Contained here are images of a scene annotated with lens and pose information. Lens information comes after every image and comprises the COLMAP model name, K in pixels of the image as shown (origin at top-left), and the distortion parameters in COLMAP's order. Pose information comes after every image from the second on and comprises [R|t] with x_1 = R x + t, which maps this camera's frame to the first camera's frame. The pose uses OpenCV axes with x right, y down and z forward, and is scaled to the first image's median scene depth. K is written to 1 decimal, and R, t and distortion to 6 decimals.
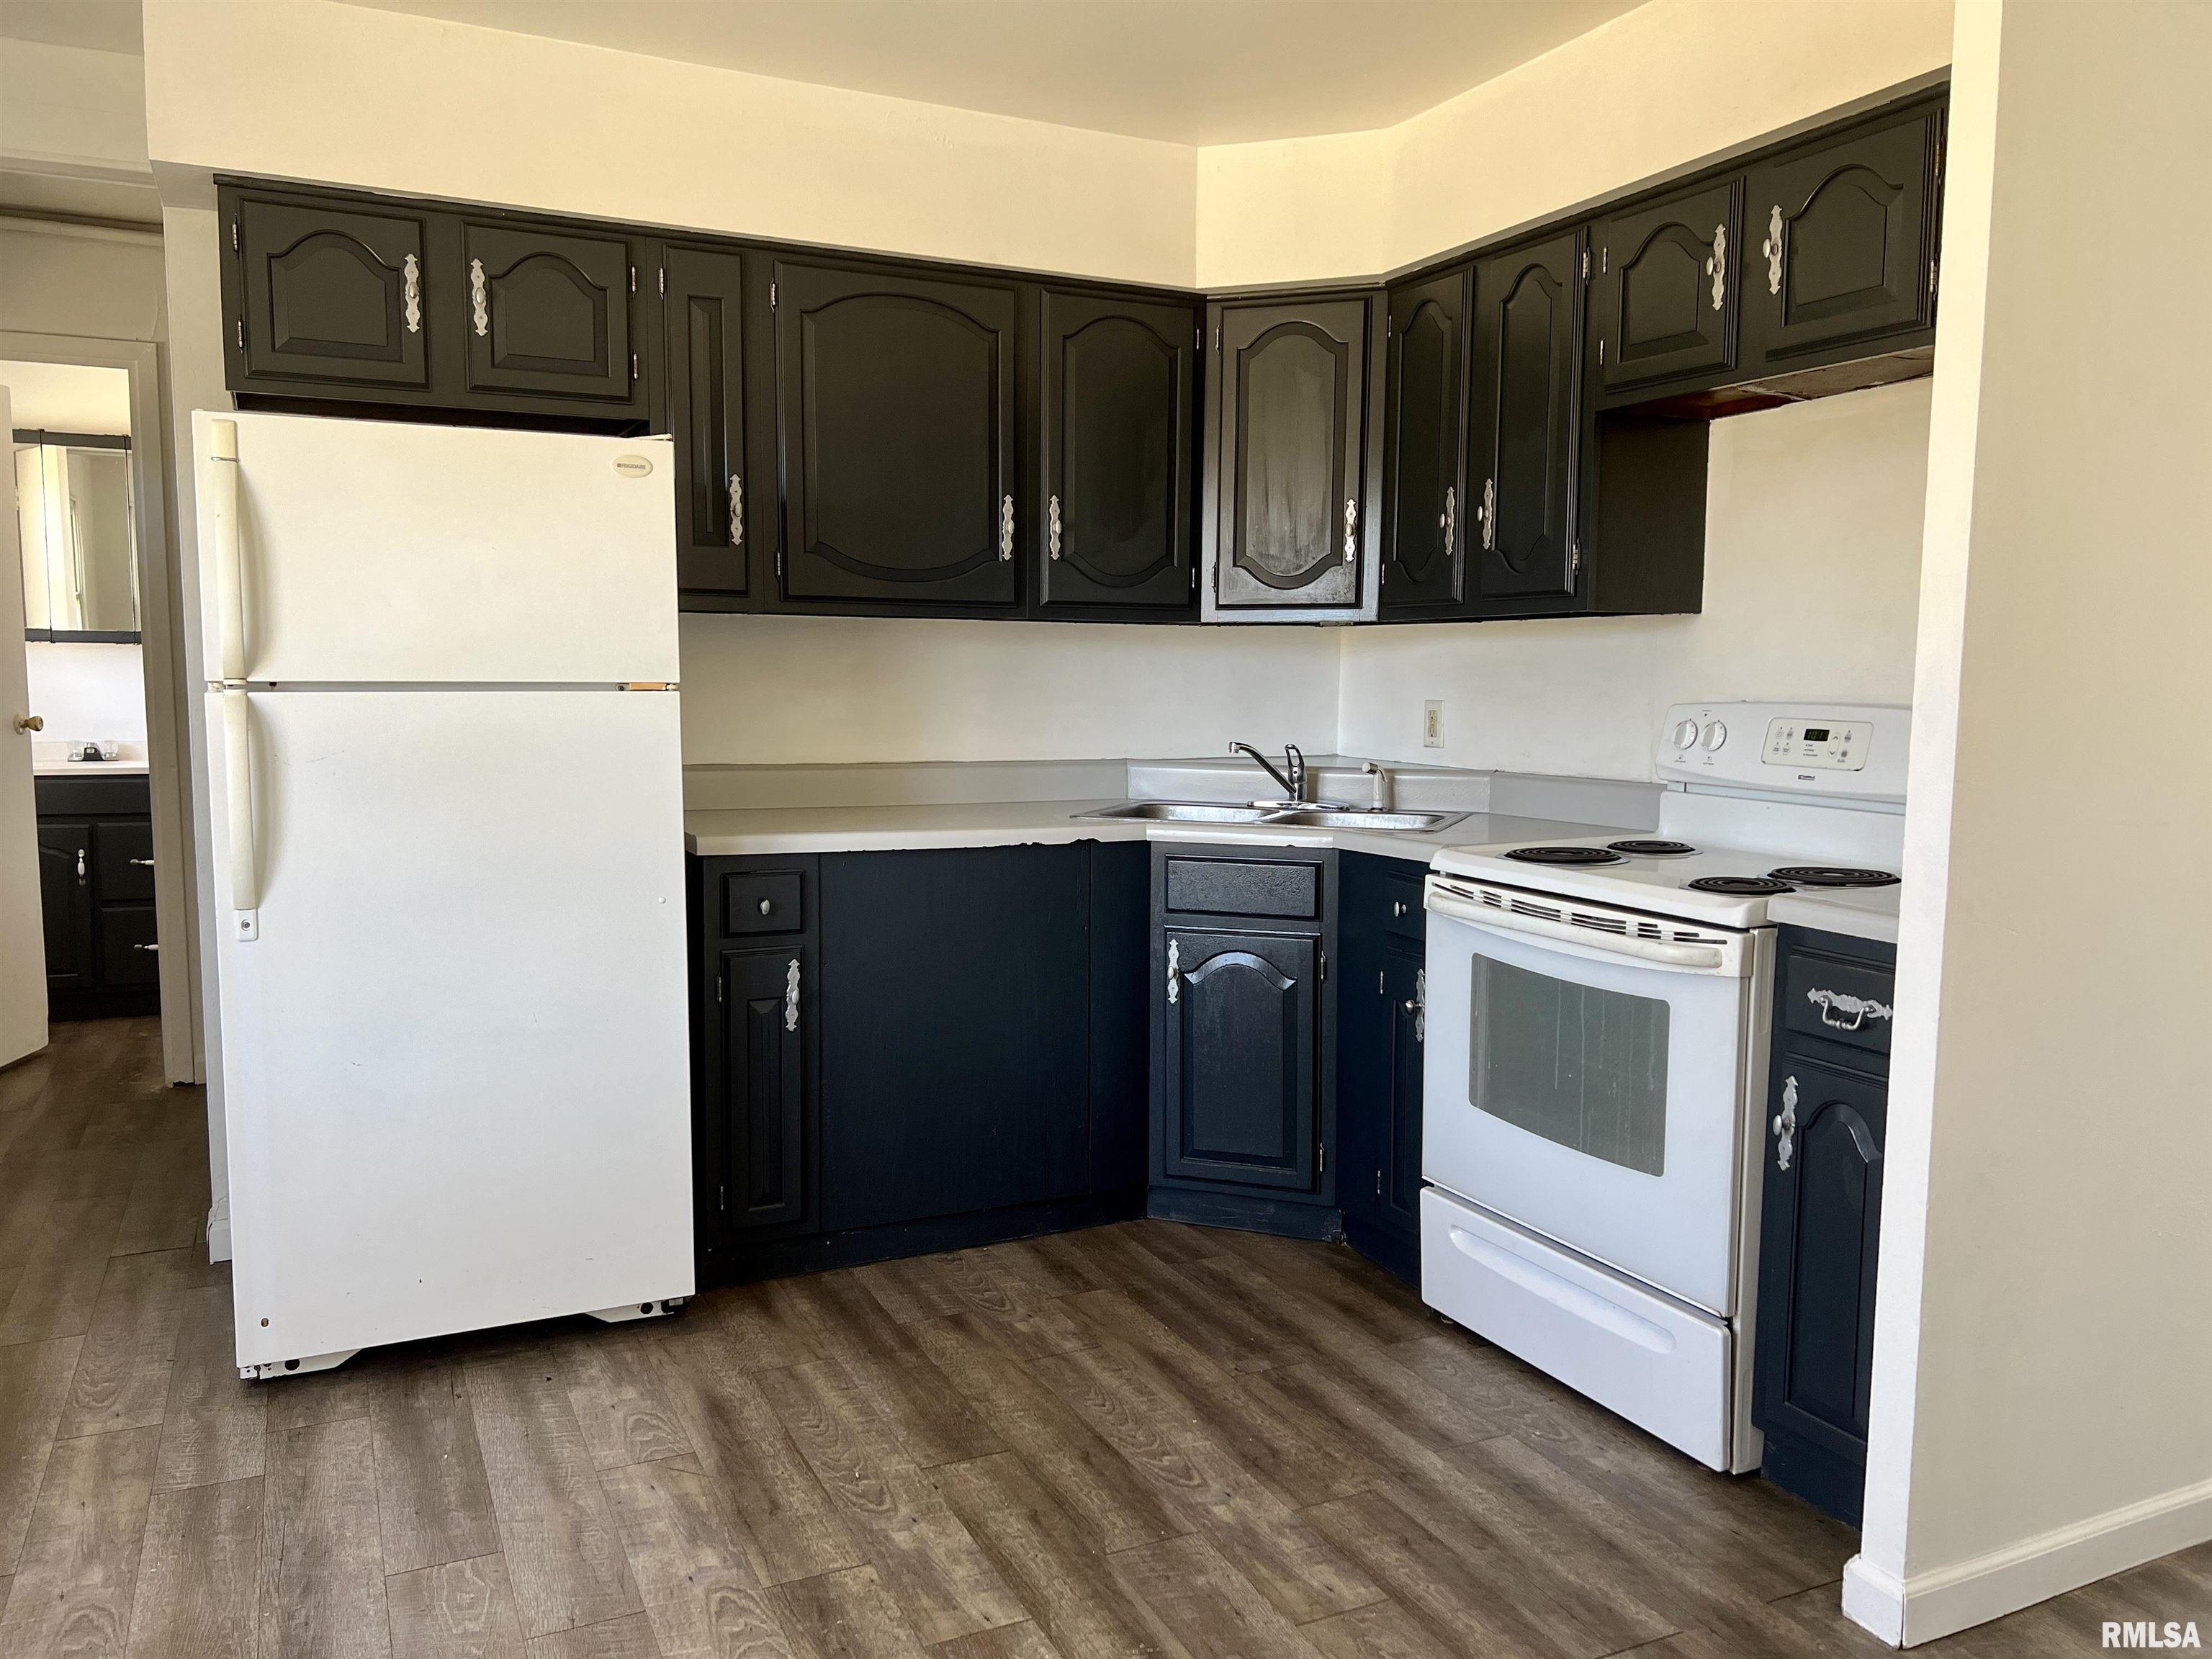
lens RADIAL K [[1657.5, 0, 1110.6], [0, 1657.5, 836.9], [0, 0, 1]] dist [0.087437, -0.004297]
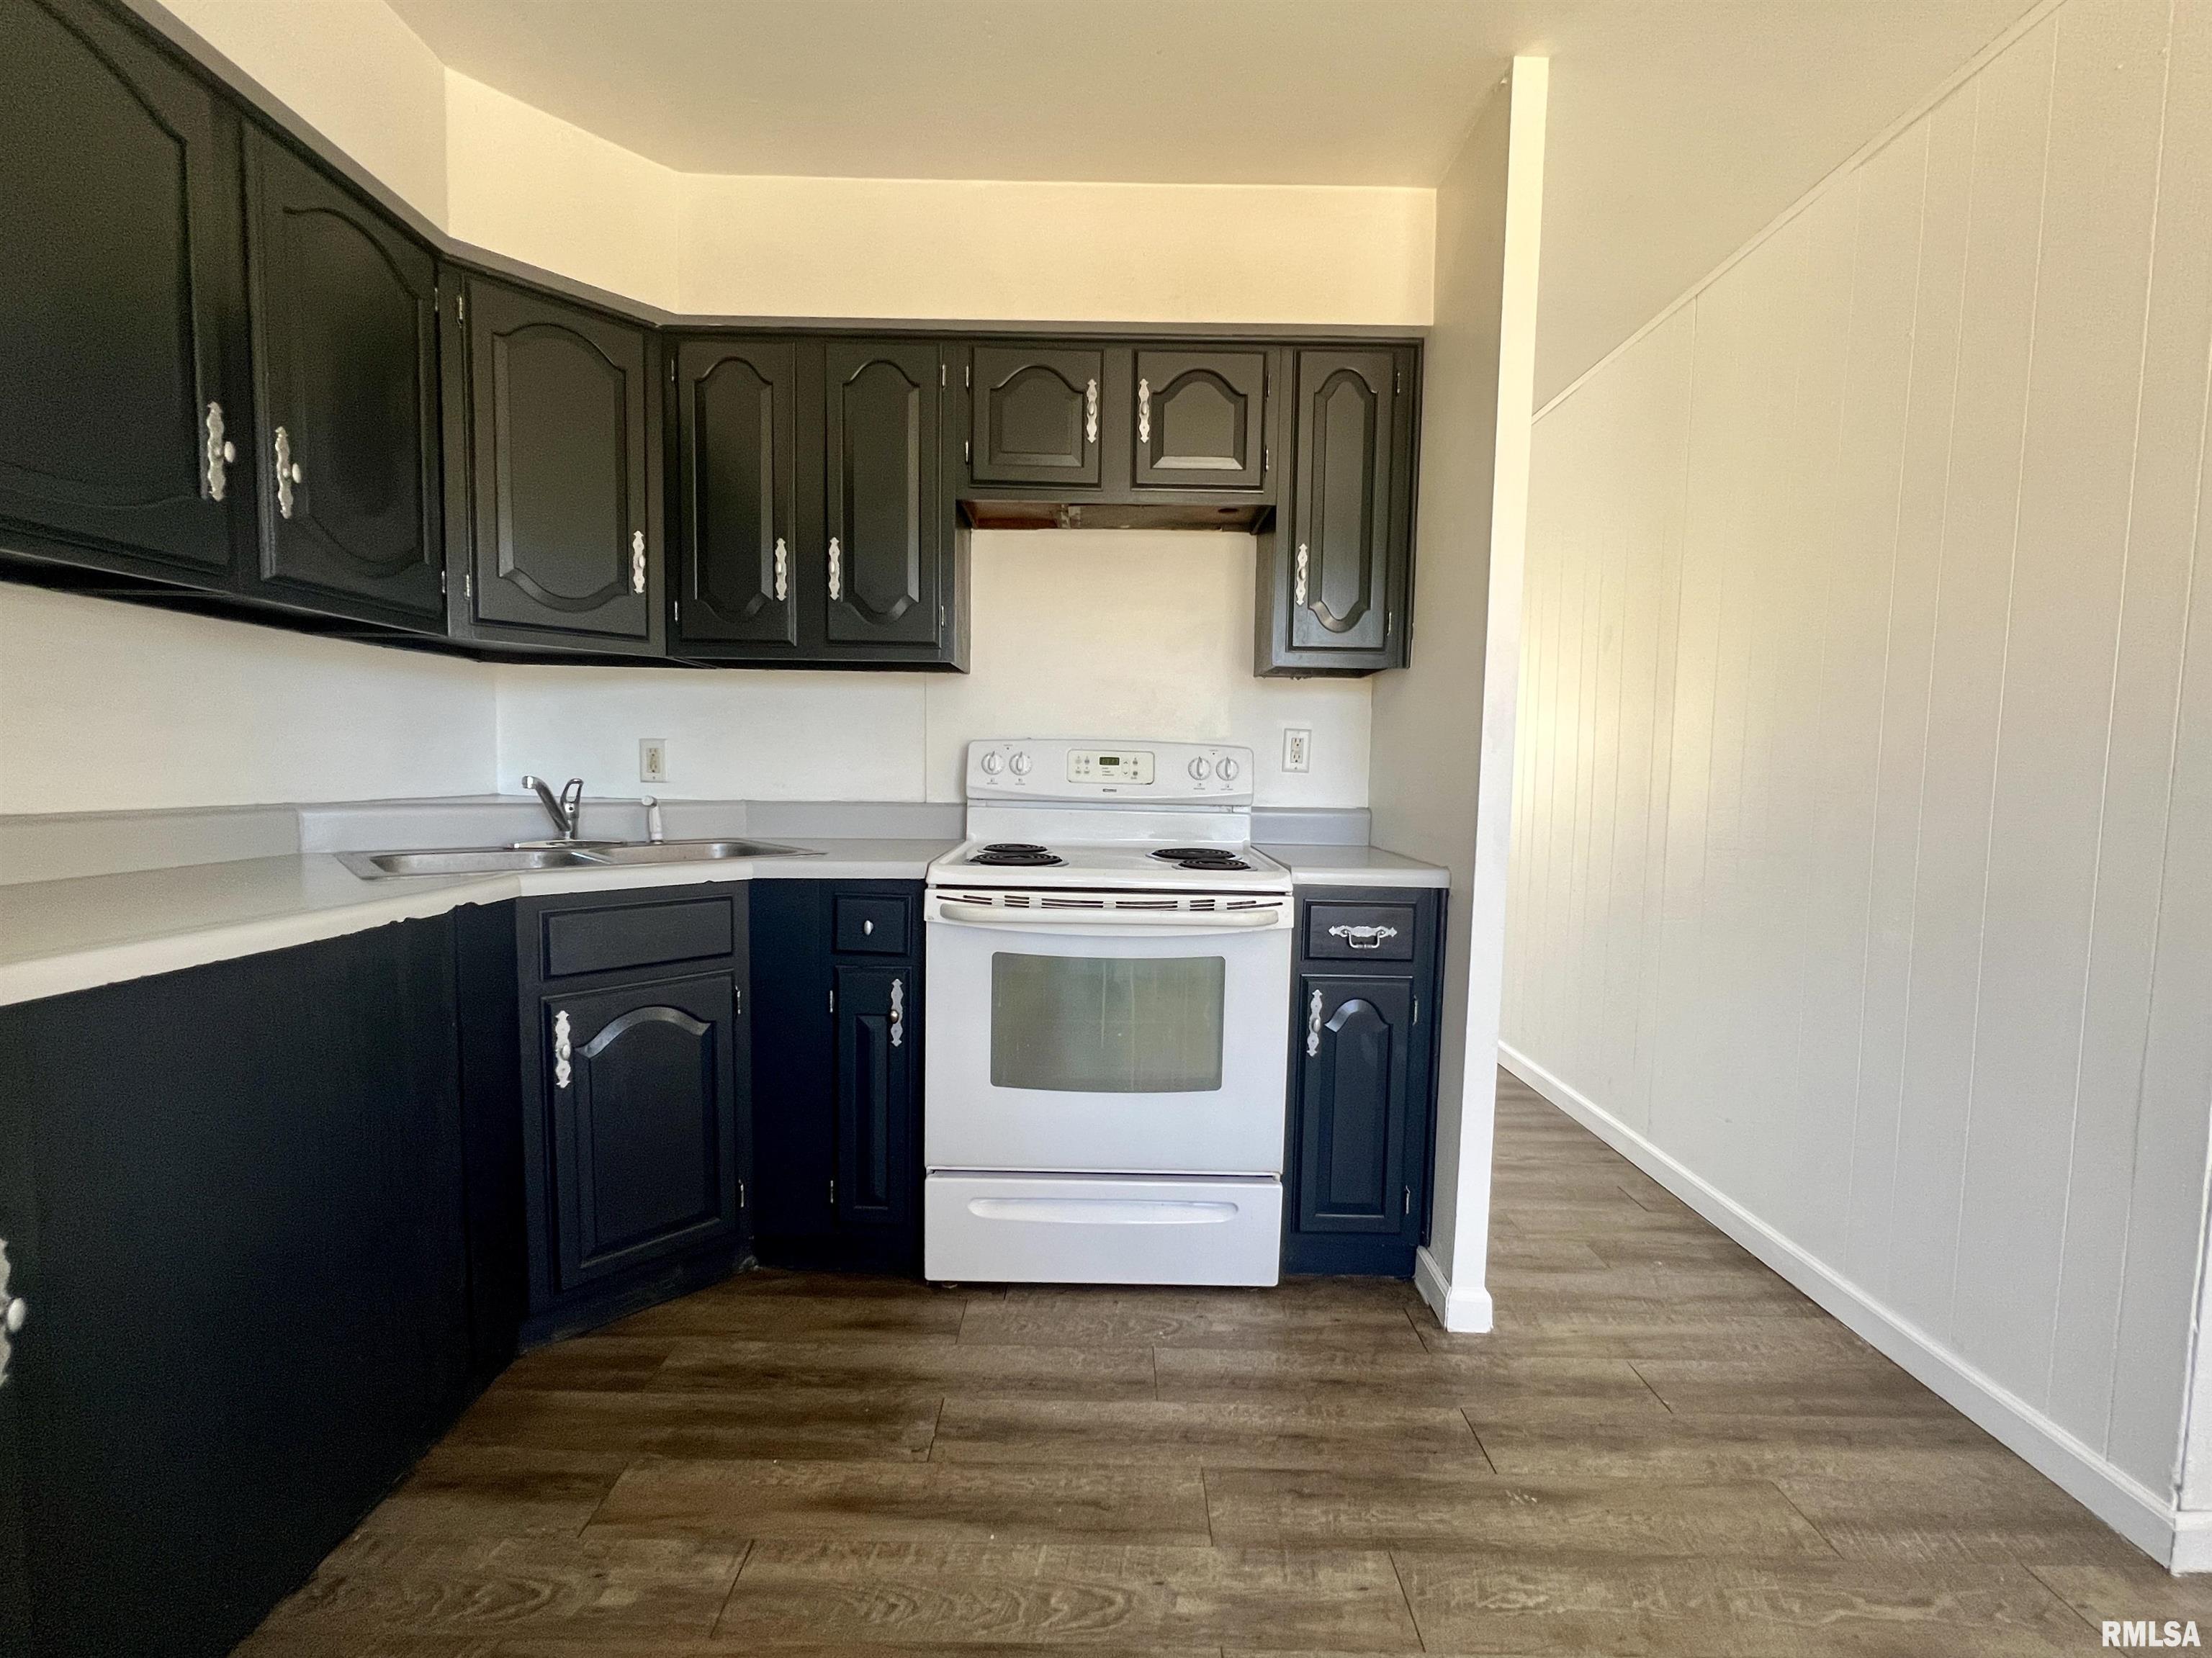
lens RADIAL K [[929.9, 0, 1106.5], [0, 929.9, 834.5], [0, 0, 1]] dist [0.007866, -0.001043]
pose [[0.439564, -0.065928, 0.895789, -0.298926], [0.076878, 0.996404, 0.035610, -0.025485], [-0.894915, 0.053214, 0.443052, 0.635260]]
